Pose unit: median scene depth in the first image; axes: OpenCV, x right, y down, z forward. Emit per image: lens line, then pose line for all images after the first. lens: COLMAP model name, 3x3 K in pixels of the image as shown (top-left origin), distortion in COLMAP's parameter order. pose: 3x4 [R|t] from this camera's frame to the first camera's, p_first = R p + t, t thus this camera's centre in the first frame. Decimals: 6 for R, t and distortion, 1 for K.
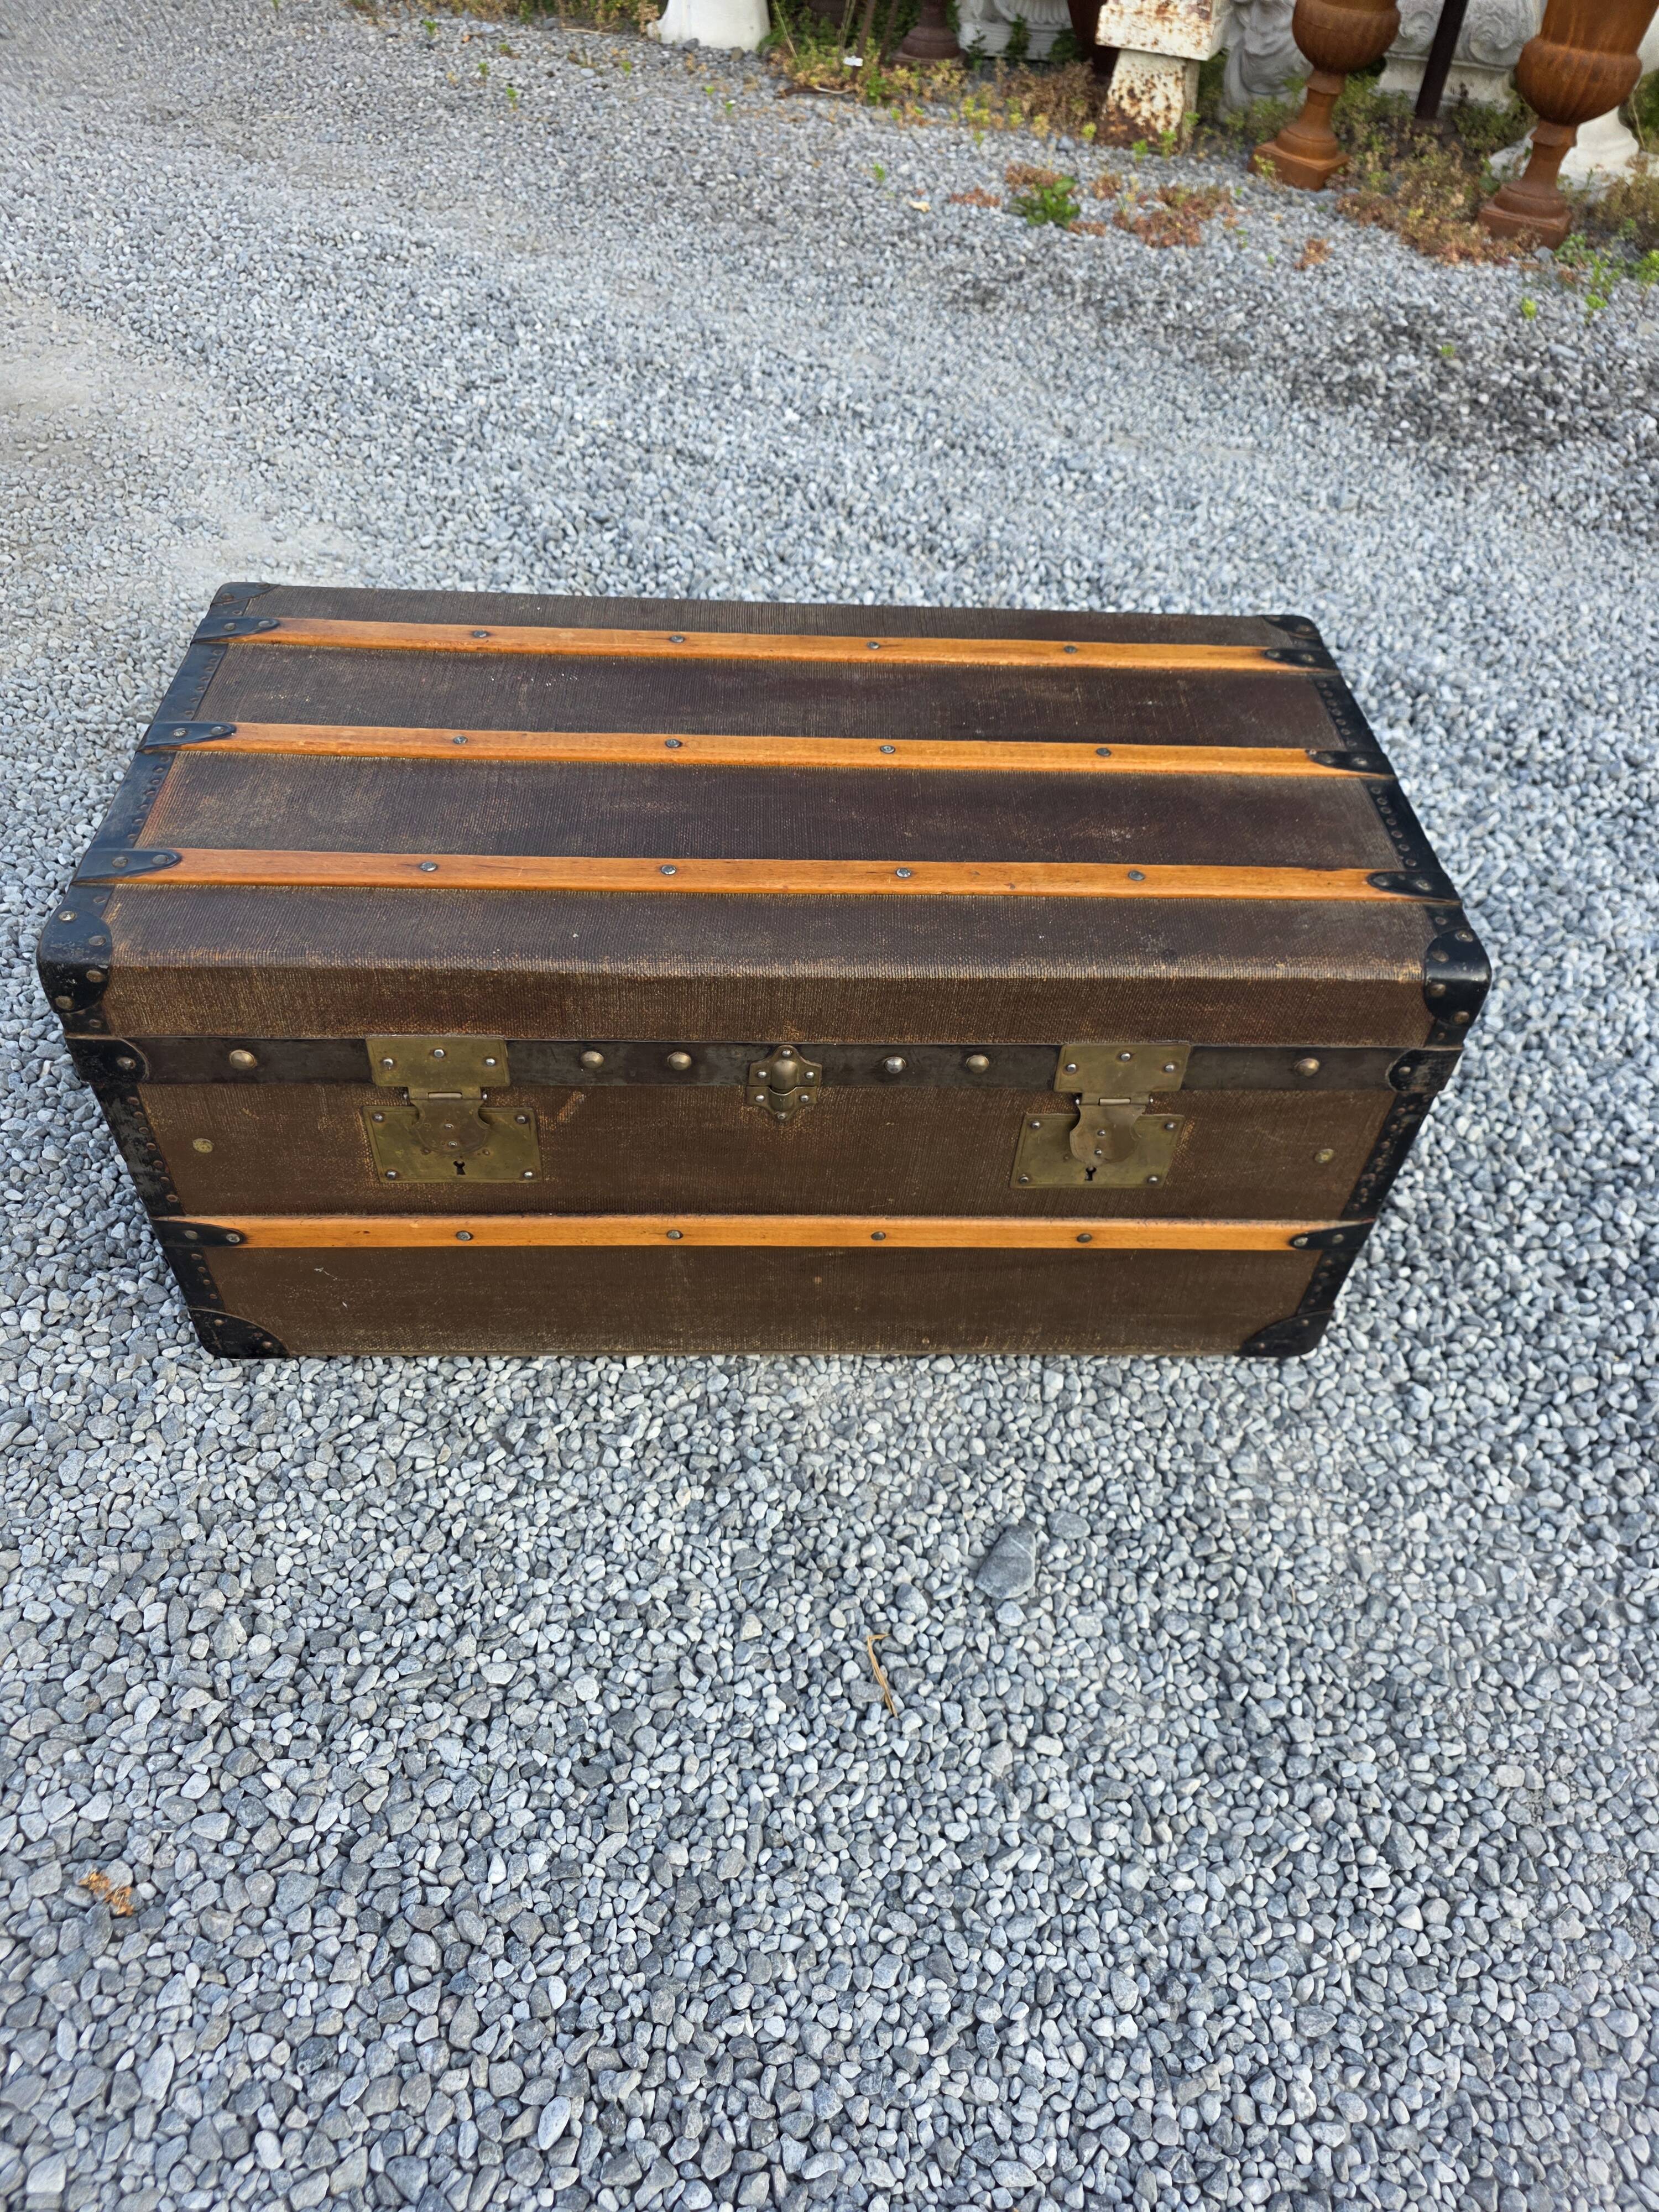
lens RADIAL K [[1512.4, 0, 848.6], [0, 1512.4, 1122.1], [0, 0, 1]] dist [0.029796, -0.022092]
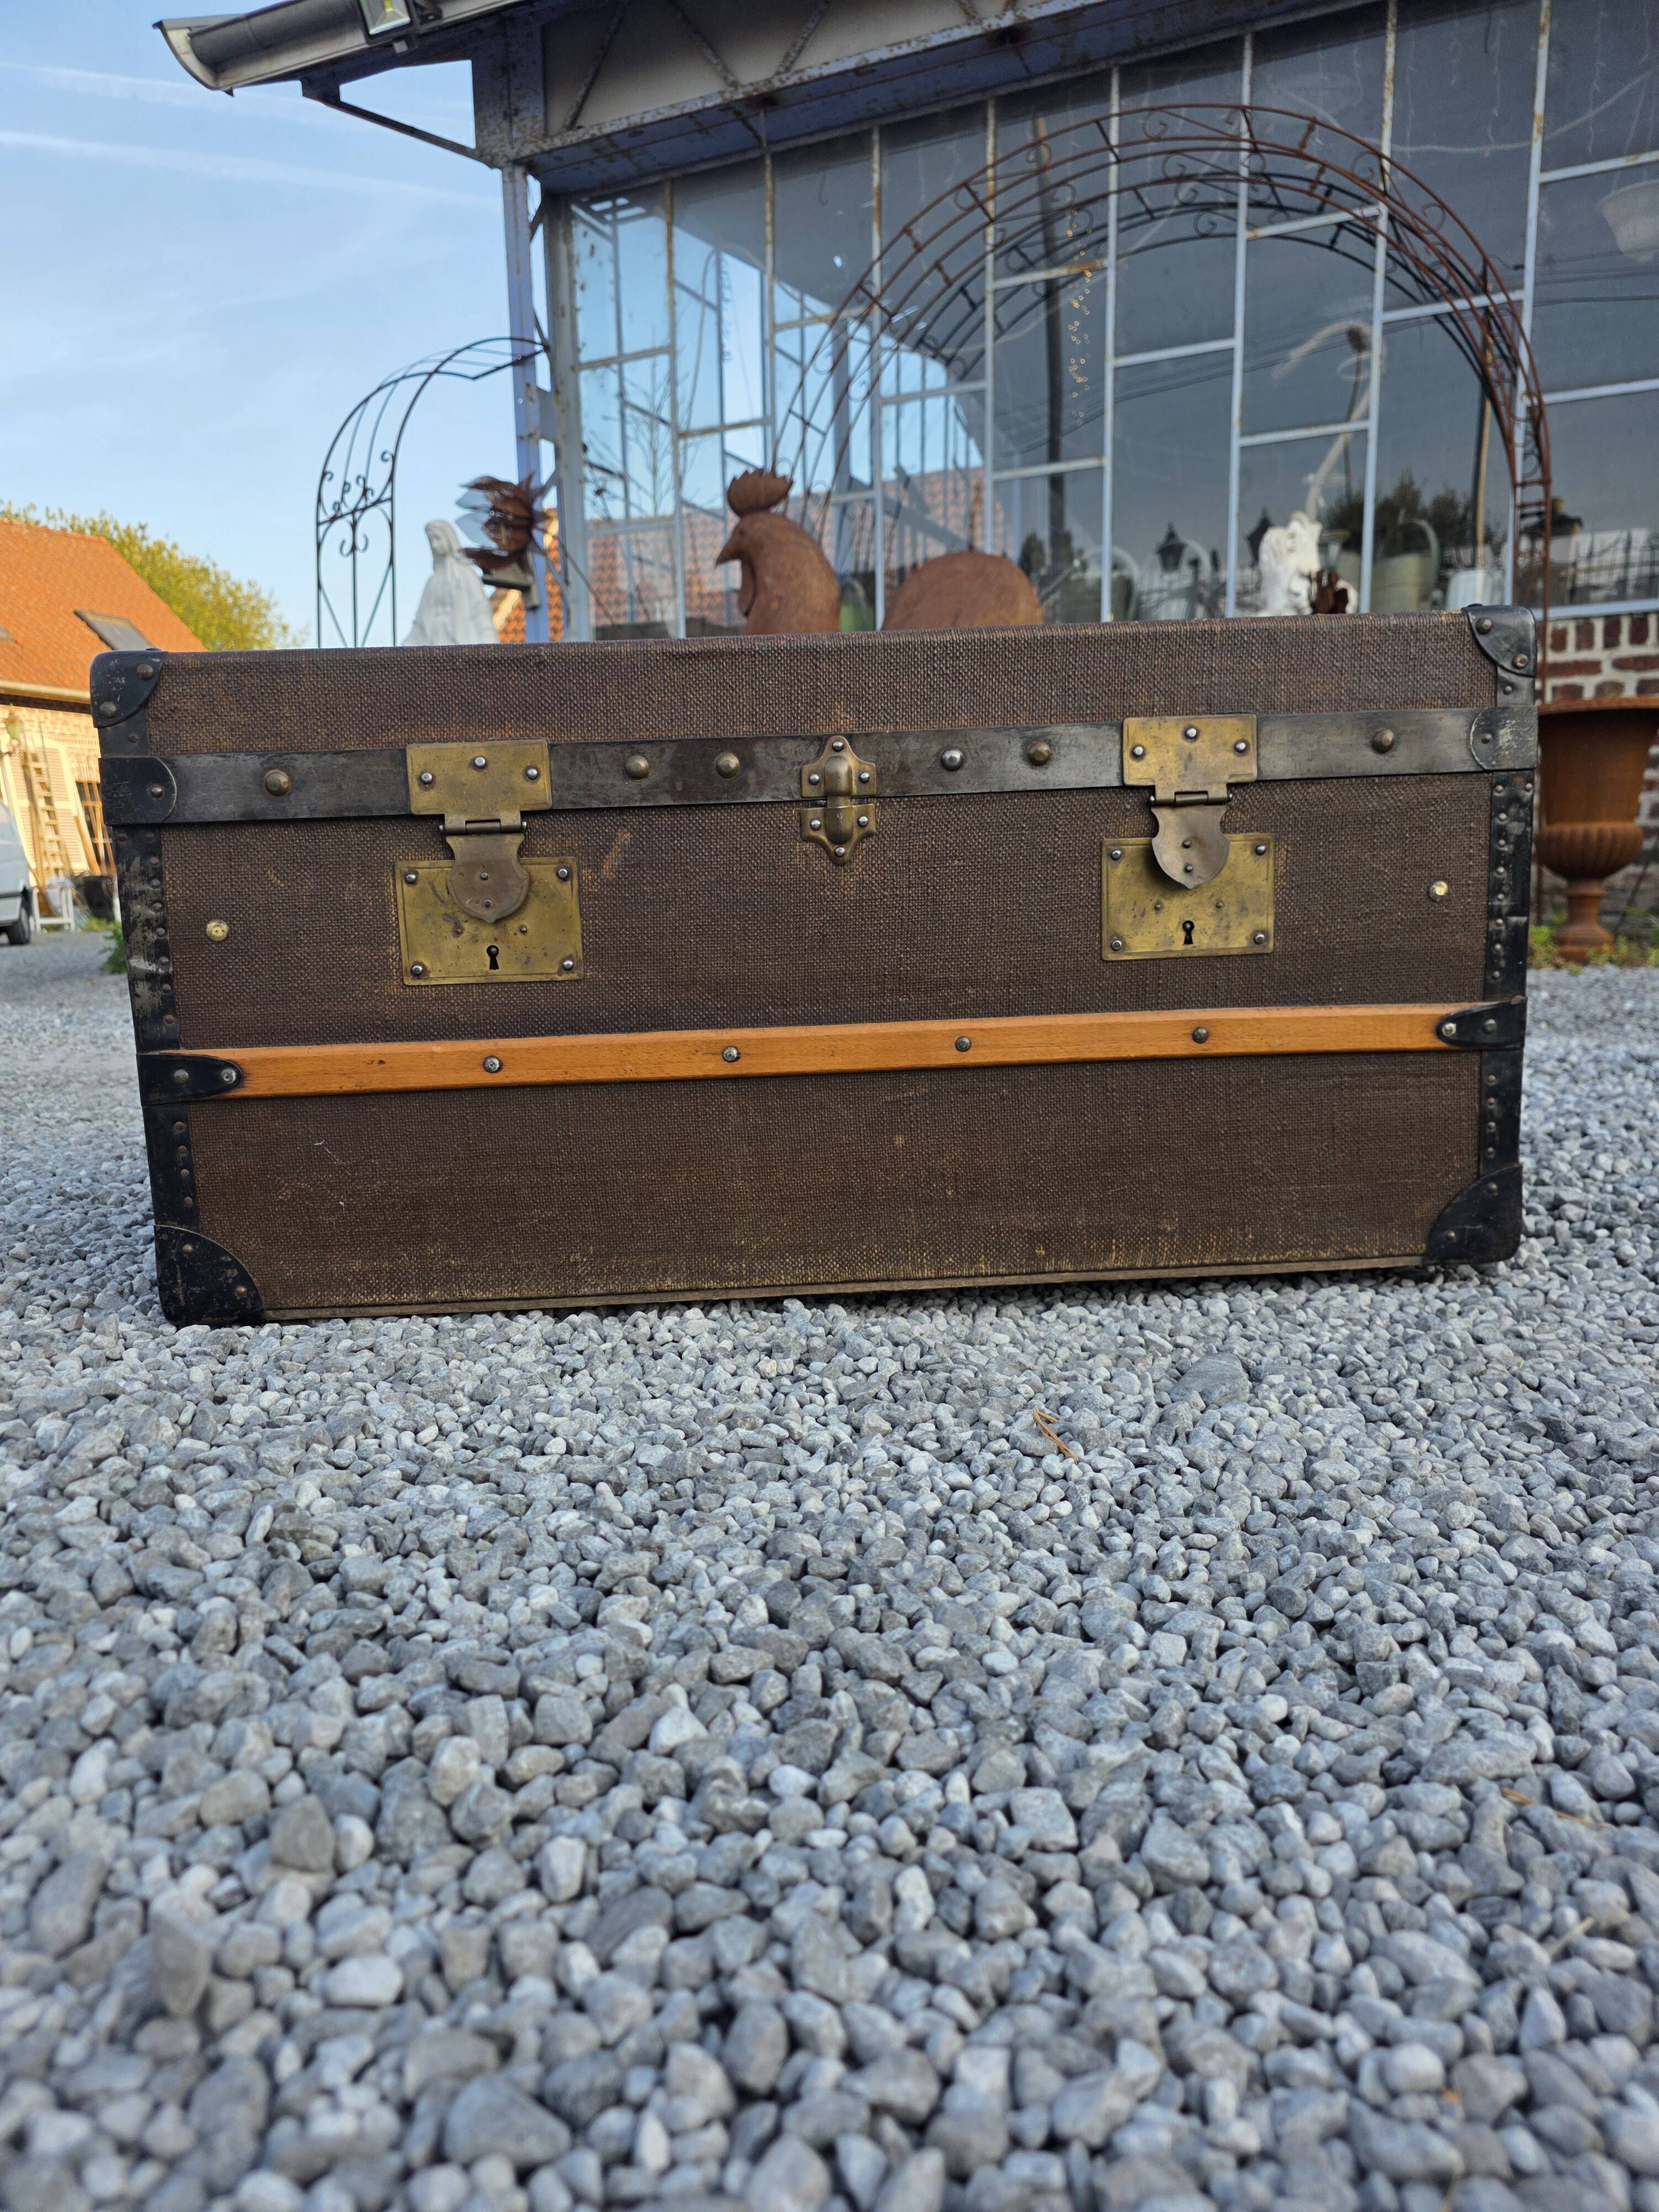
lens RADIAL K [[1512.4, 0, 822.2], [0, 1512.4, 1130.9], [0, 0, 1]] dist [0.029796, -0.022092]
pose [[0.995440, -0.094205, 0.014959, -0.084108], [0.084158, 0.793598, -0.602594, 0.630918], [0.044896, 0.601105, 0.797908, 0.332453]]
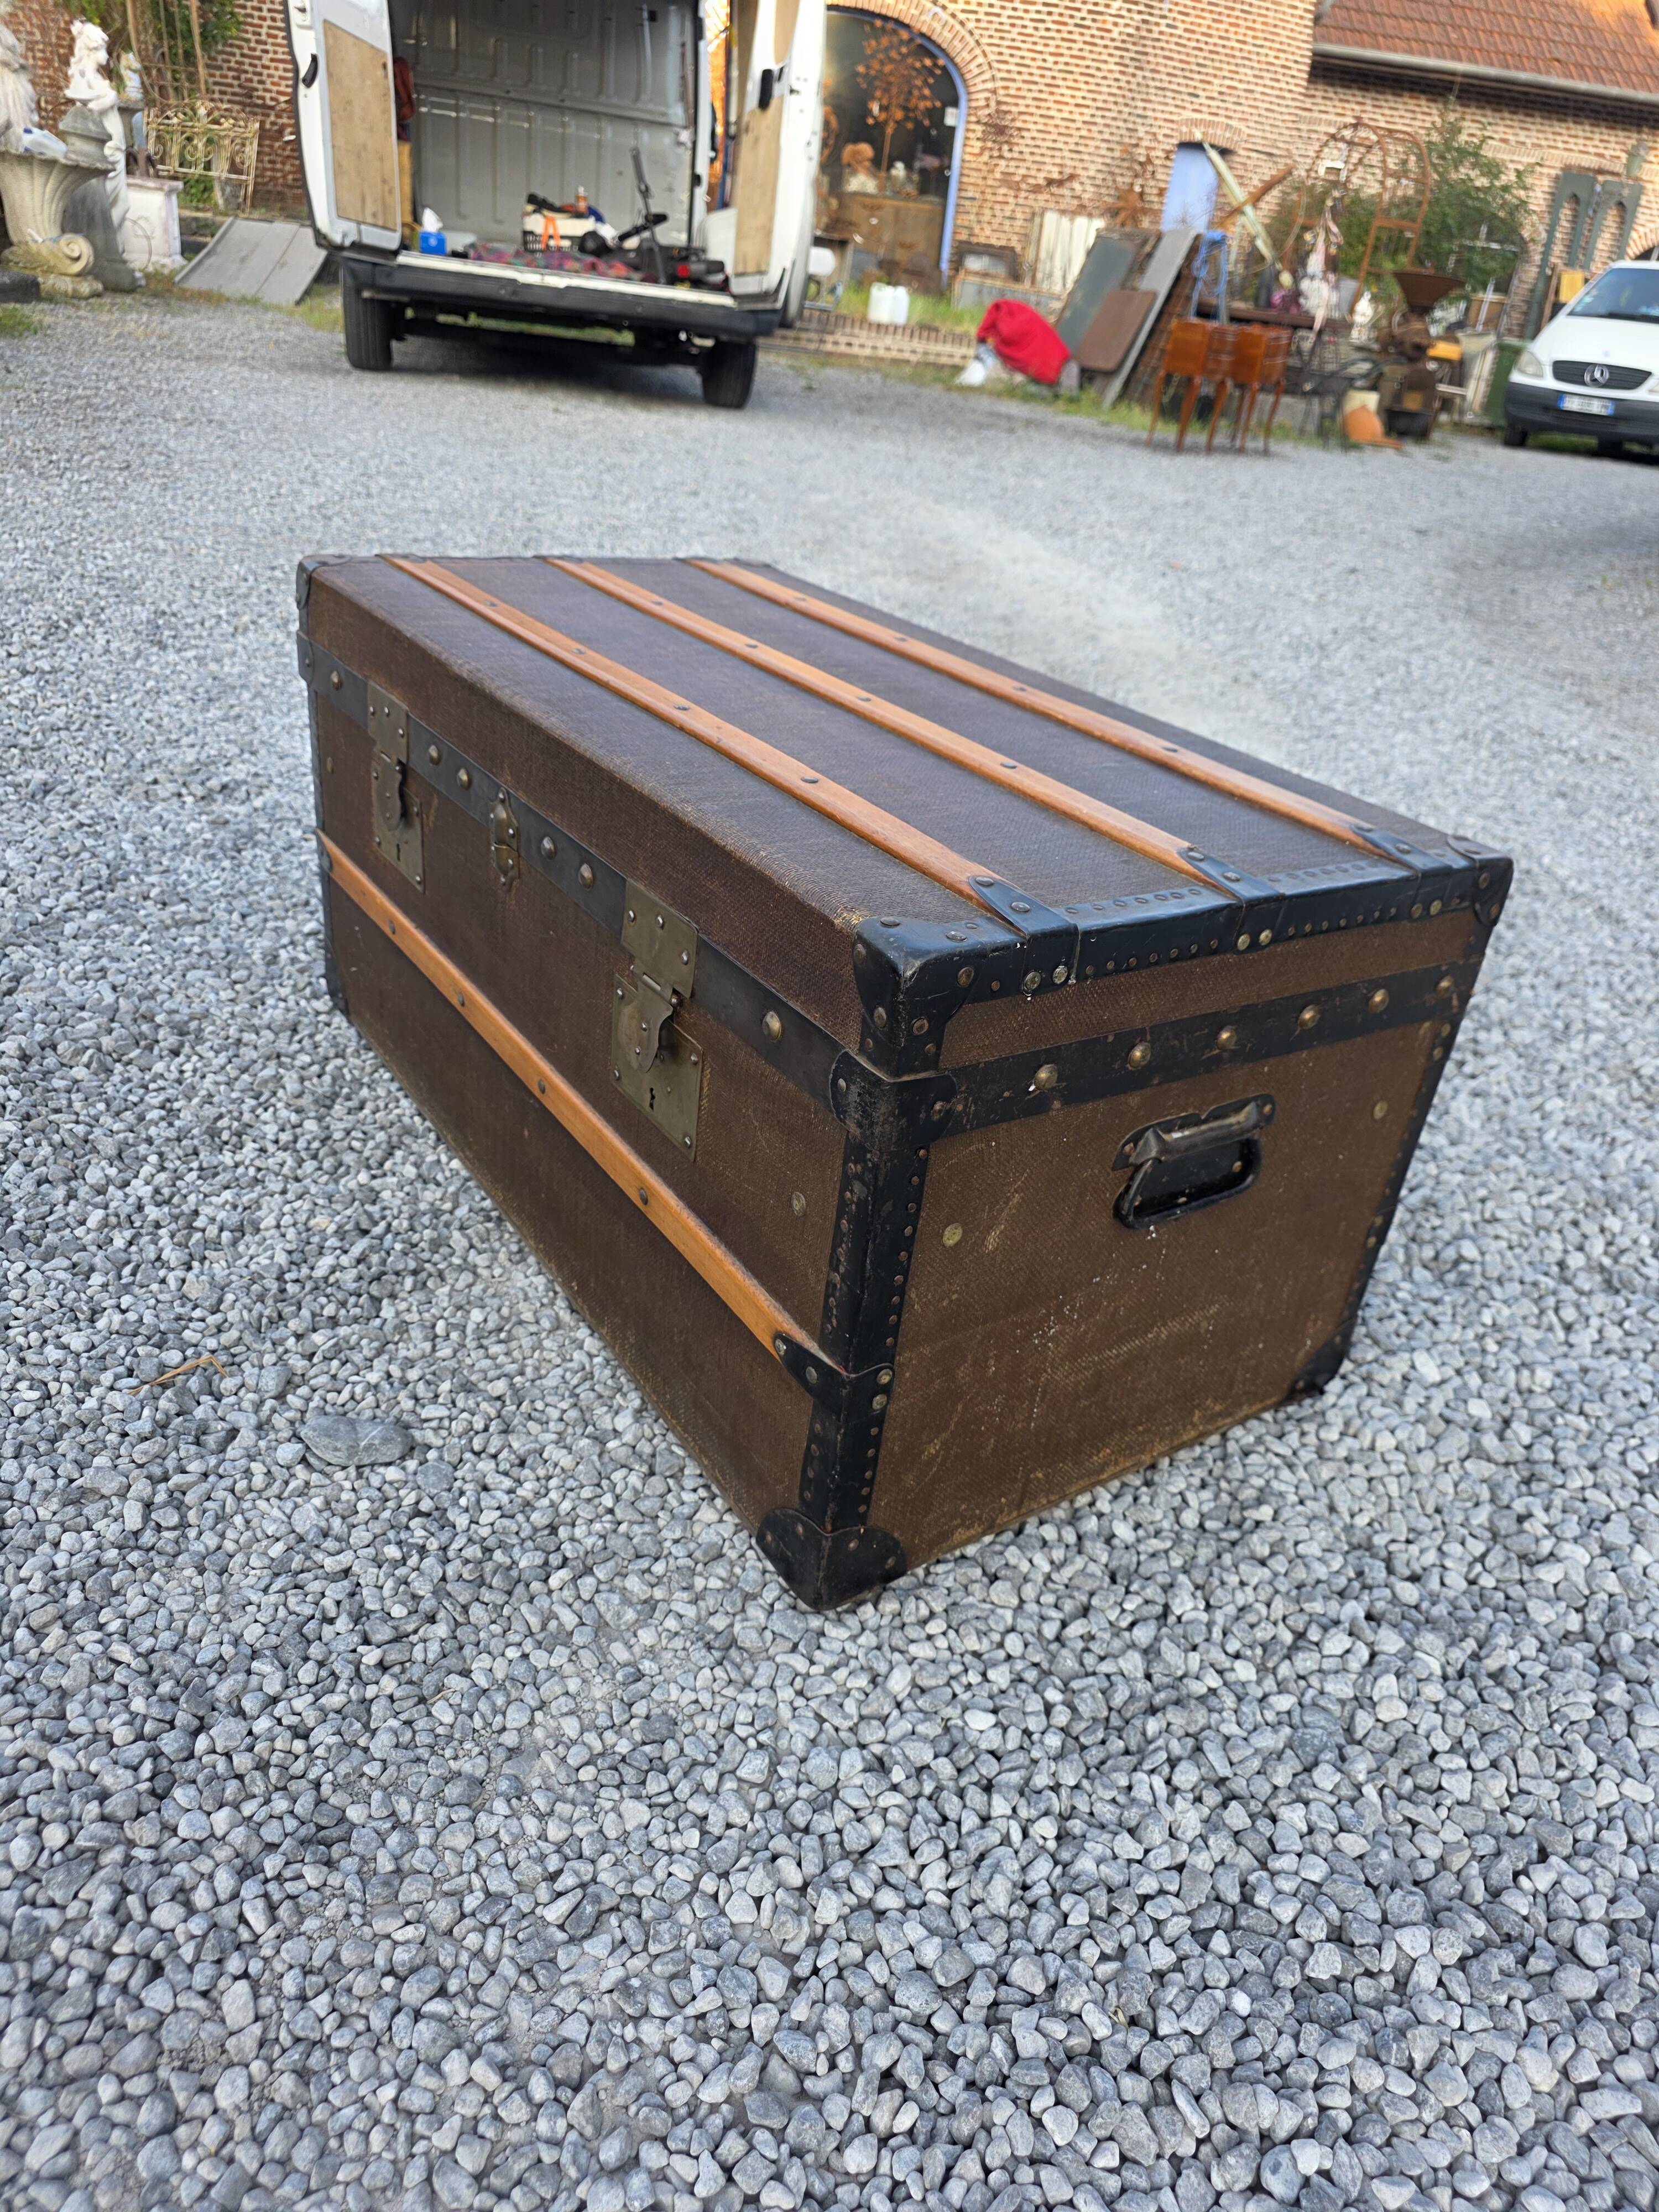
lens RADIAL K [[1512.4, 0, 846.3], [0, 1512.4, 1119.3], [0, 0, 1]] dist [0.029796, -0.022092]
pose [[0.520686, 0.414050, -0.746624, 0.842274], [-0.668741, 0.741444, -0.055194, 0.014887], [0.530727, 0.528037, 0.662952, 0.482222]]
